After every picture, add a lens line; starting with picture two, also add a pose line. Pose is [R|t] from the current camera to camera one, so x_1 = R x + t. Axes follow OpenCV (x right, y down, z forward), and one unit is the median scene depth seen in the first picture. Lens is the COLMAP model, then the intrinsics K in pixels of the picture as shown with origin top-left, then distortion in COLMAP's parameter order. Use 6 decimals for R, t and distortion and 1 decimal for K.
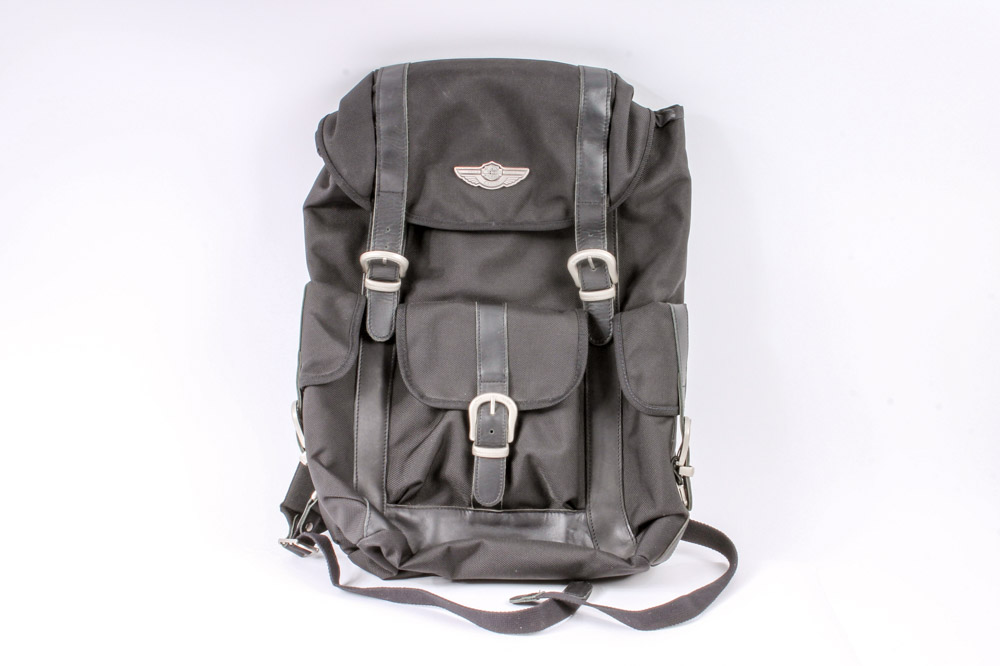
lens RADIAL K [[1288.3, 0, 493.8], [0, 1288.3, 328.3], [0, 0, 1]] dist [-0.008537, 0.000000]
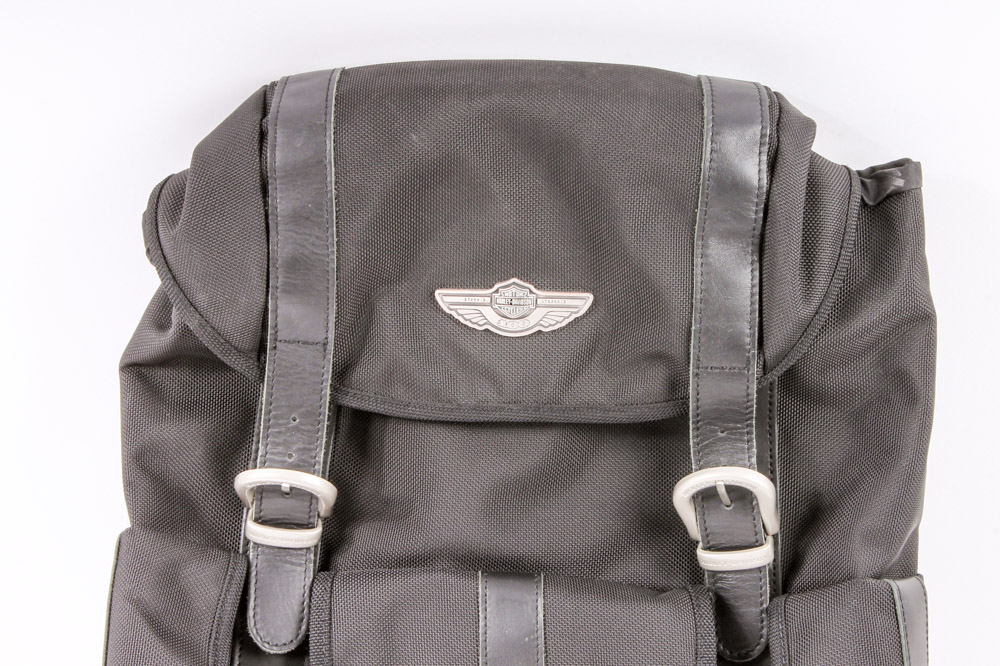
lens RADIAL K [[1680.7, 0, 507.8], [0, 1680.7, 339.3], [0, 0, 1]] dist [0.070574, 0.000000]
pose [[0.999912, 0.007133, -0.011206, 0.003125], [-0.007316, 0.999840, -0.016343, -0.096744], [0.011088, 0.016424, 0.999804, 0.380948]]
